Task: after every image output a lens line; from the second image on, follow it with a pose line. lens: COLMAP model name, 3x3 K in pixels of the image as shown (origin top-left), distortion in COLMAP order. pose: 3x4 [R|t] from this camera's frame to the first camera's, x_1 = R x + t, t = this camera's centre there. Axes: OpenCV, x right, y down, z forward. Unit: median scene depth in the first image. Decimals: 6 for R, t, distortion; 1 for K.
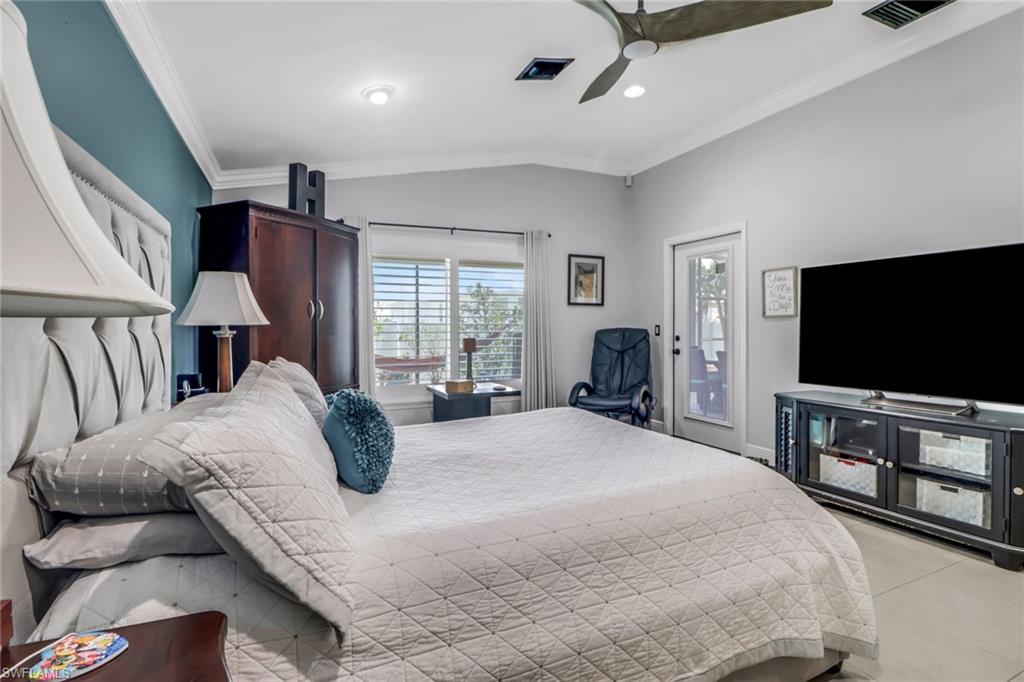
lens RADIAL K [[495.9, 0, 517.1], [0, 495.9, 337.0], [0, 0, 1]] dist [-0.000126, -0.017006]
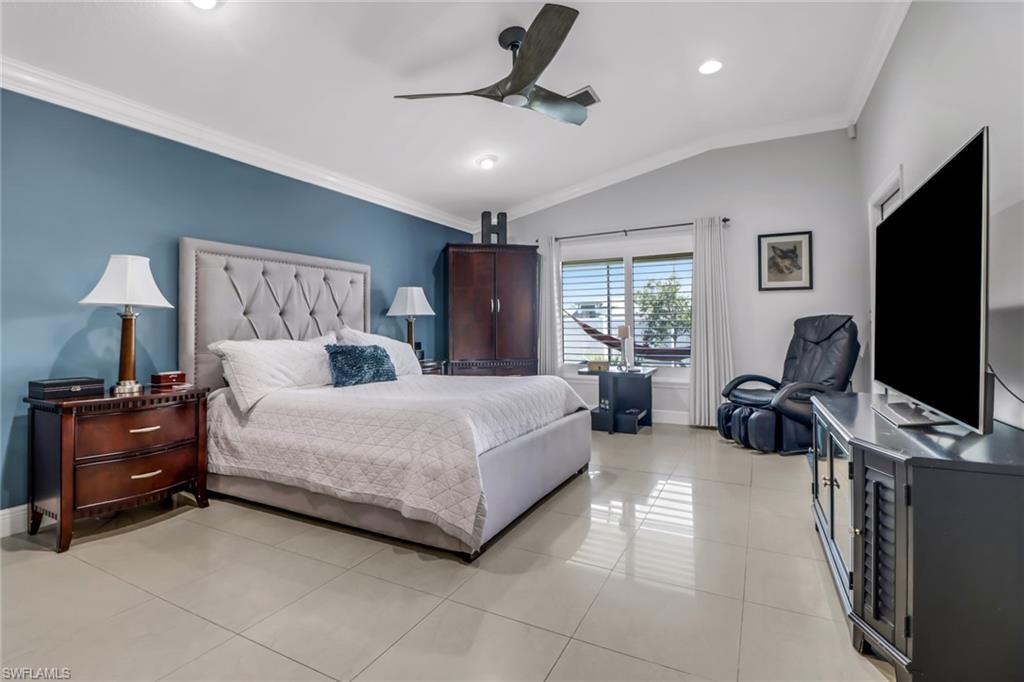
lens RADIAL K [[495.9, 0, 517.1], [0, 495.9, 337.0], [0, 0, 1]] dist [-0.000126, -0.017006]
pose [[0.591298, 0.015495, -0.806304, 0.605162], [-0.014721, 0.999856, 0.008418, 0.020370], [0.806319, 0.006892, 0.591441, 0.105759]]
